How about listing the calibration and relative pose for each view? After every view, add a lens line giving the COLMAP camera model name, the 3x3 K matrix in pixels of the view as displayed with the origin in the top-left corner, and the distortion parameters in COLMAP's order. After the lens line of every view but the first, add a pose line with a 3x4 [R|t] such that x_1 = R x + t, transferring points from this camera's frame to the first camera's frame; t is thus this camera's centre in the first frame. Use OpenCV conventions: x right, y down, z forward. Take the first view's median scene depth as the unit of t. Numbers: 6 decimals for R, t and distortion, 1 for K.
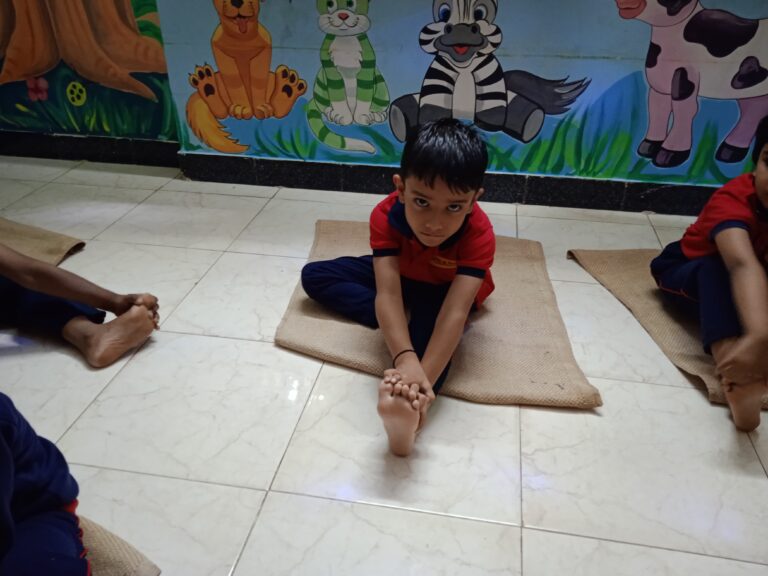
lens RADIAL K [[643.4, 0, 385.5], [0, 643.4, 287.5], [0, 0, 1]] dist [0.041831, -0.035116]
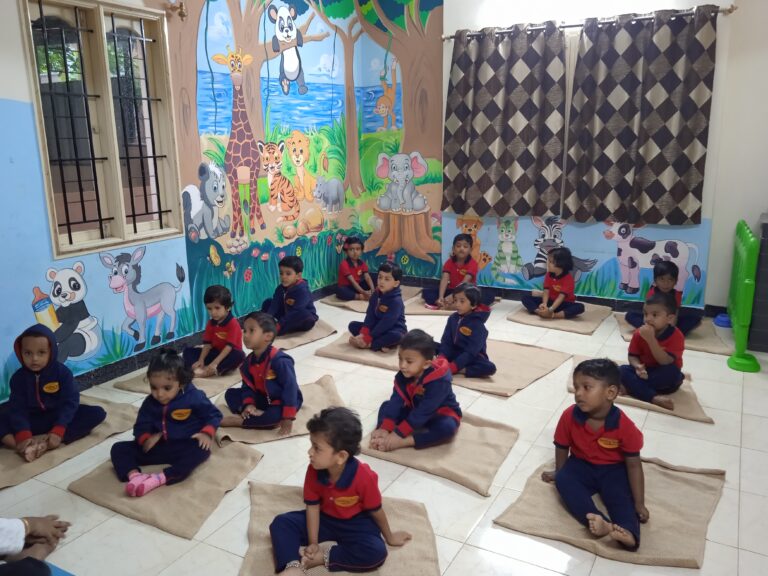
lens RADIAL K [[643.4, 0, 383.9], [0, 643.4, 284.9], [0, 0, 1]] dist [0.041831, -0.035116]
pose [[0.945413, 0.050043, -0.322010, 0.325557], [-0.141135, 0.953534, -0.266182, 0.576327], [0.293727, 0.297099, 0.908546, -1.554719]]
